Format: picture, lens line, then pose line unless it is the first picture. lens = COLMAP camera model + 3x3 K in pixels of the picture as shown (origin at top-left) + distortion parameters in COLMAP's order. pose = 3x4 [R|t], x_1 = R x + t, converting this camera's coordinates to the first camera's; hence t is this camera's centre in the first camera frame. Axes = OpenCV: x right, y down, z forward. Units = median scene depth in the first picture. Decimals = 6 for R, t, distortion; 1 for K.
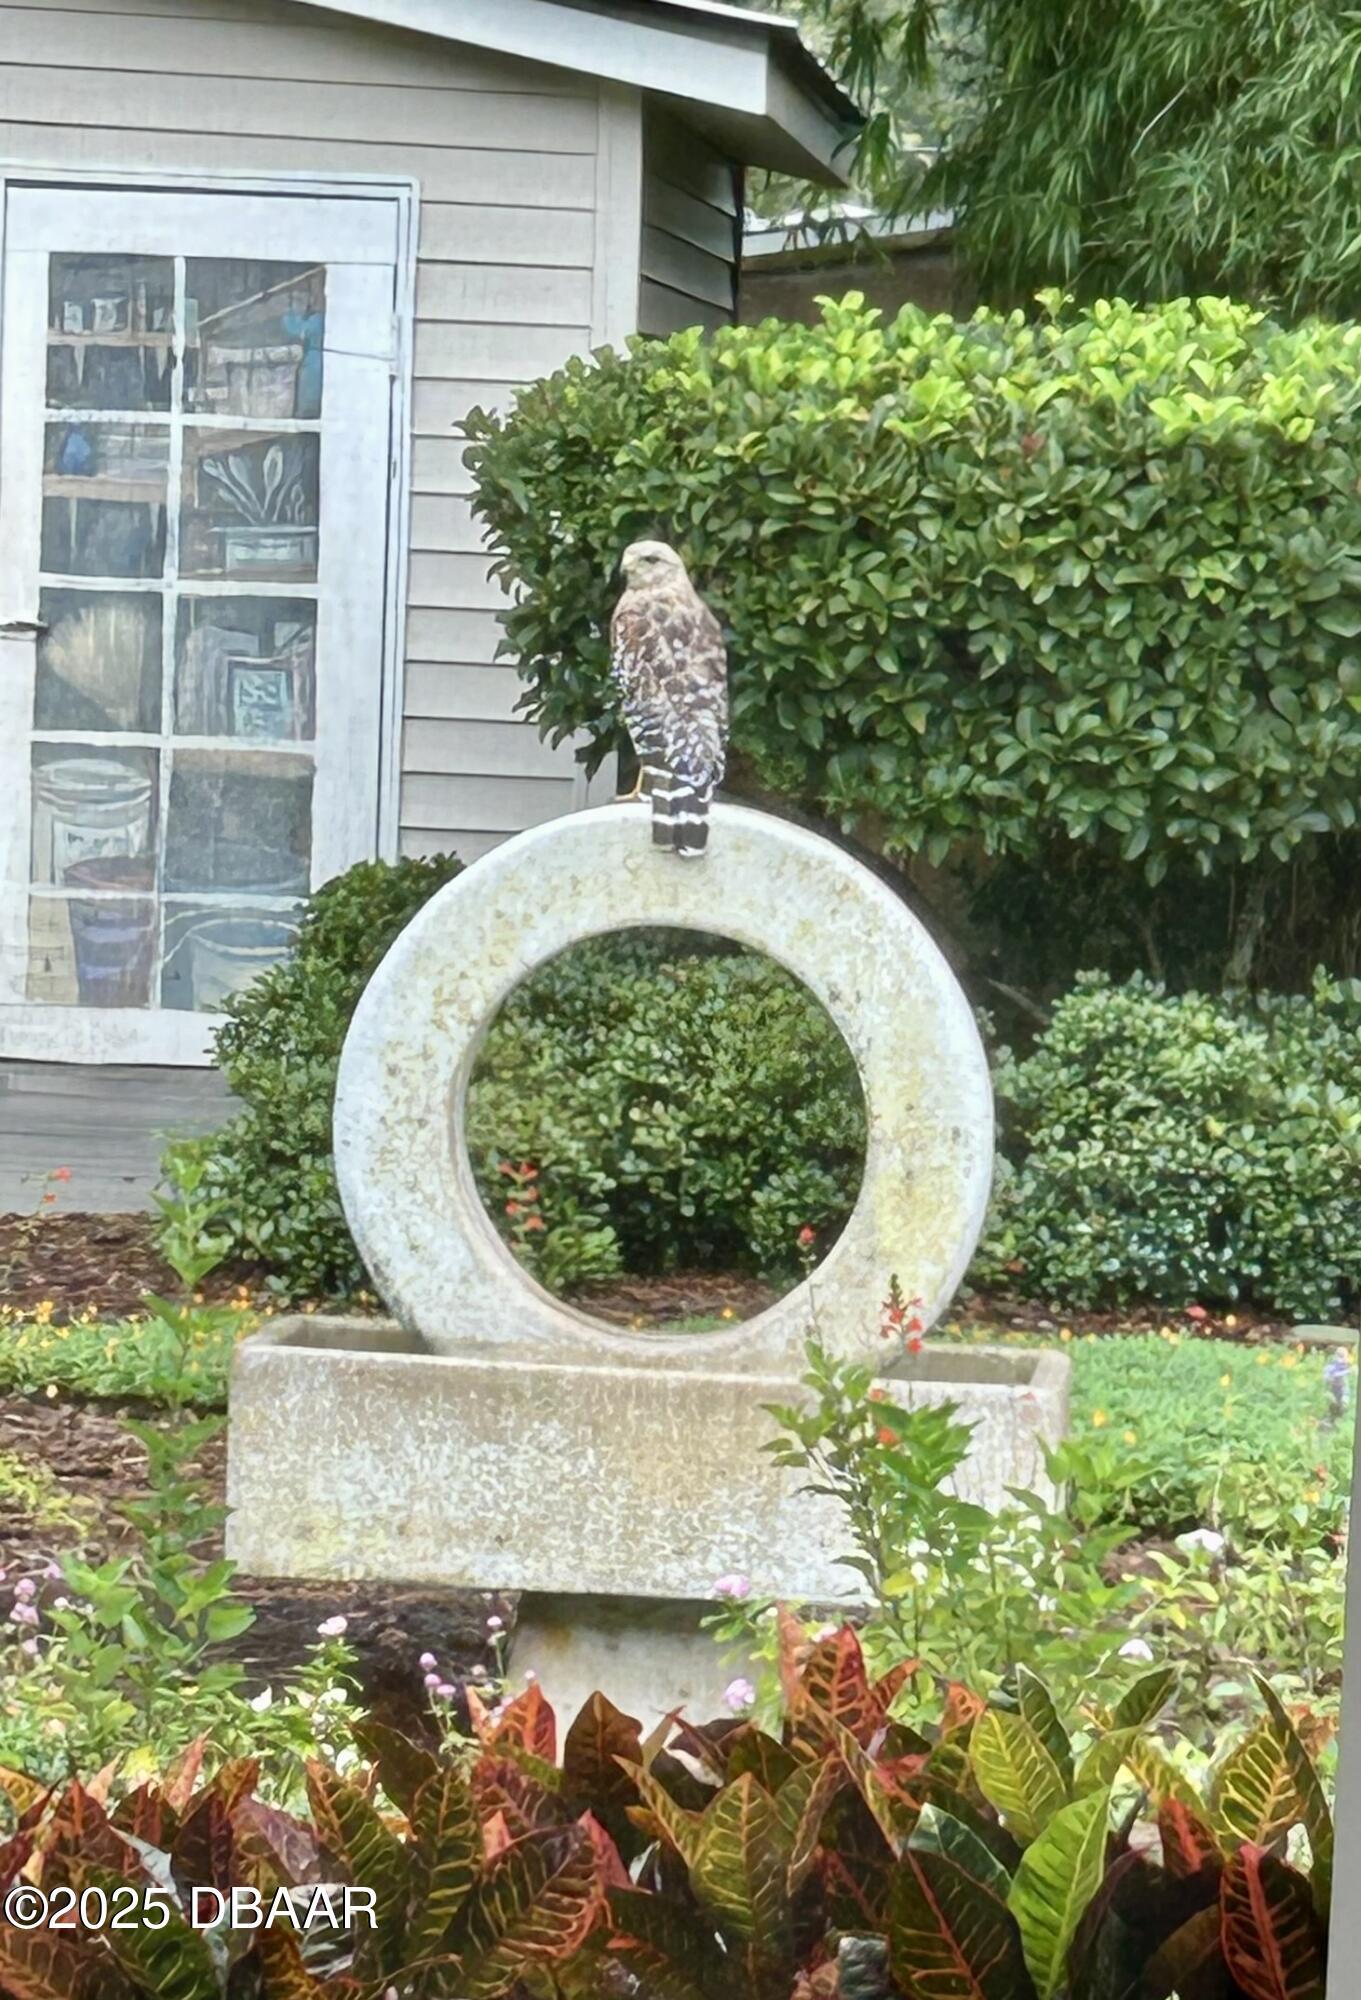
lens RADIAL K [[7610.5, 0, 680.5], [0, 7610.5, 1000.0], [0, 0, 1]] dist [0.519759, 0.858407]
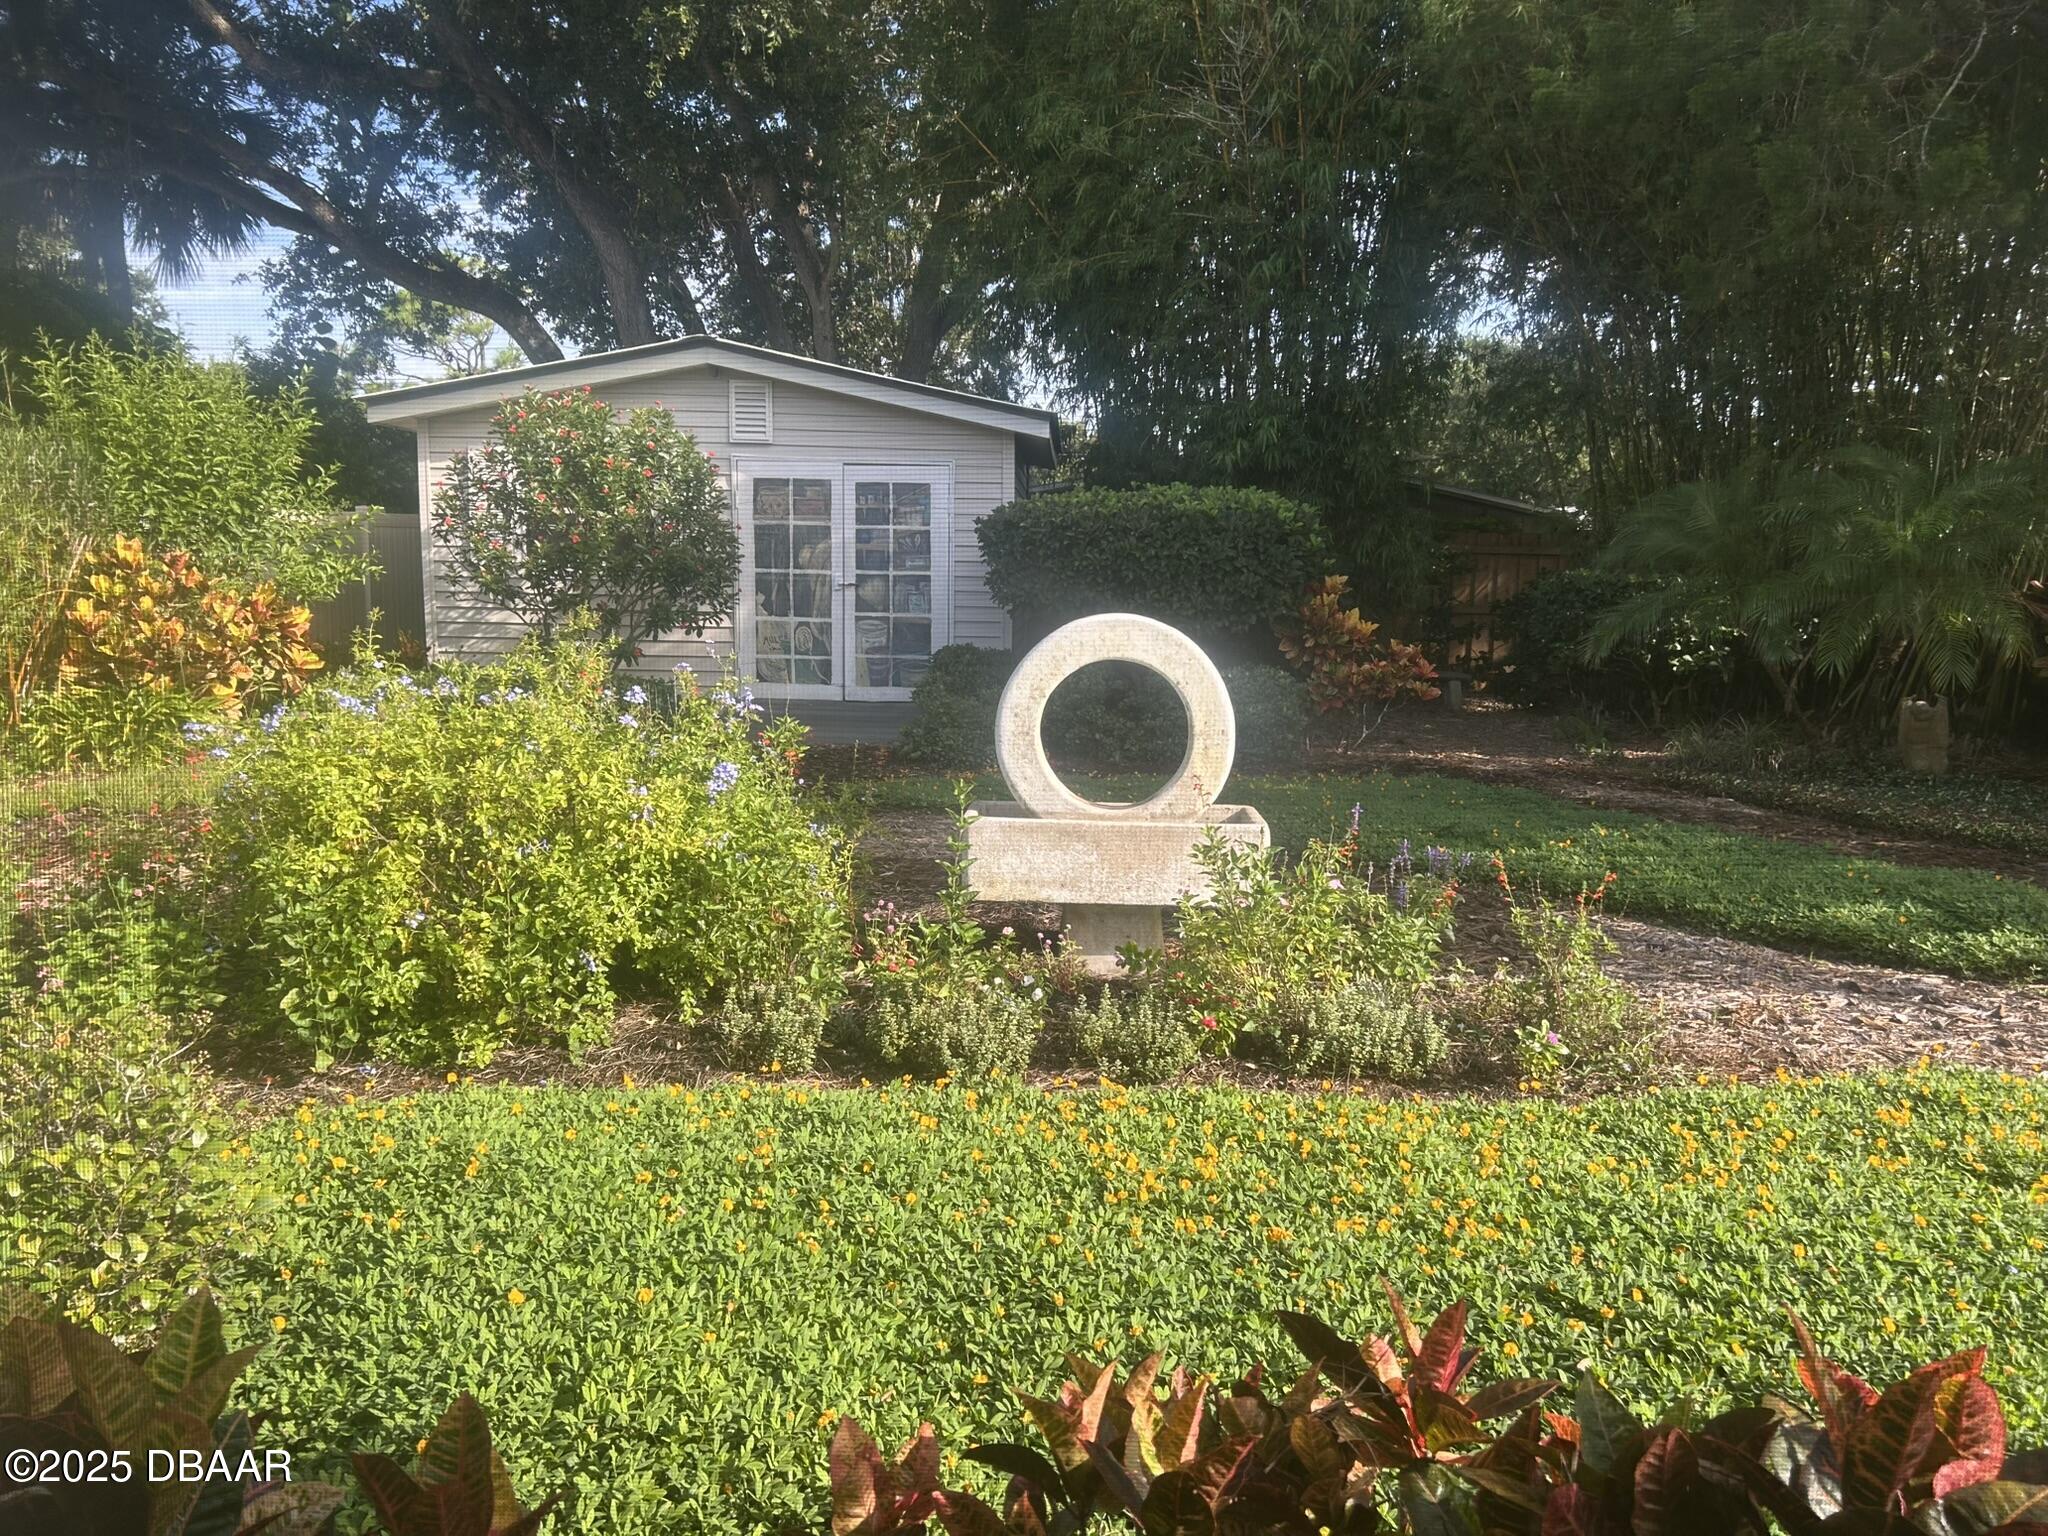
lens RADIAL K [[1542.9, 0, 1024.0], [0, 1542.9, 768.0], [0, 0, 1]] dist [0.123917, 0.001186]
pose [[0.999053, -0.029370, 0.032116, -0.029171], [0.027401, 0.997815, 0.060124, -0.002770], [-0.033811, -0.059187, 0.997674, 0.241266]]
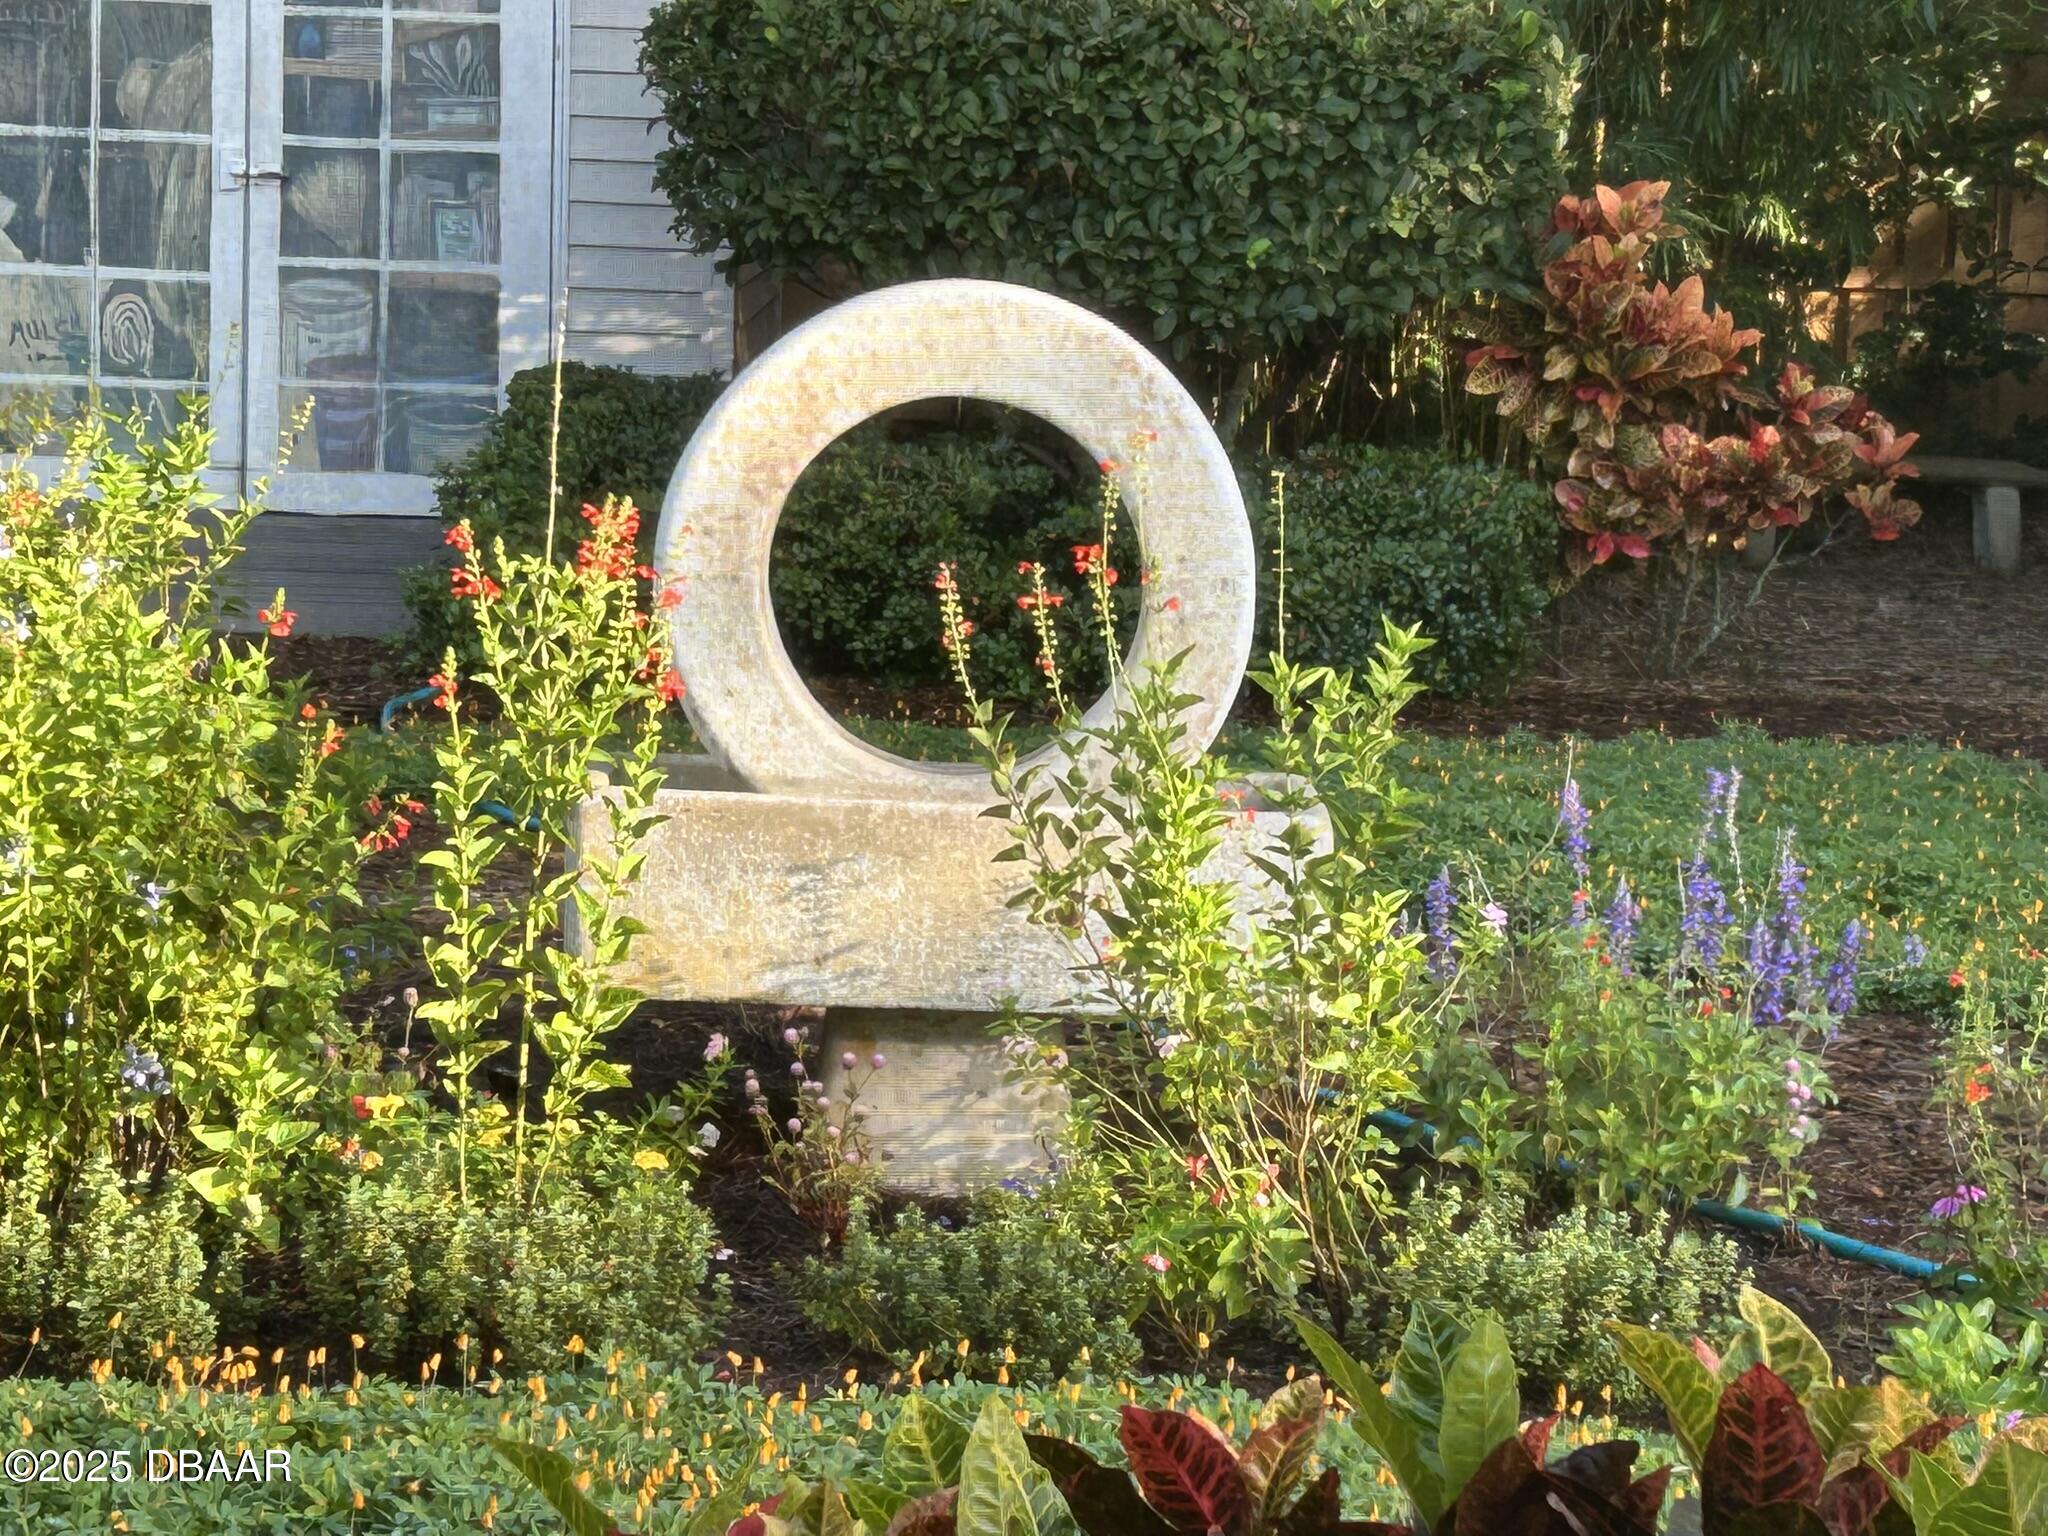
lens RADIAL K [[4851.2, 0, 1024.0], [0, 4851.2, 768.0], [0, 0, 1]] dist [0.072919, 0.970279]
pose [[0.996710, -0.015444, 0.079567, -0.026229], [0.010340, 0.997885, 0.064170, -0.000551], [-0.080390, -0.063136, 0.994762, 0.165226]]
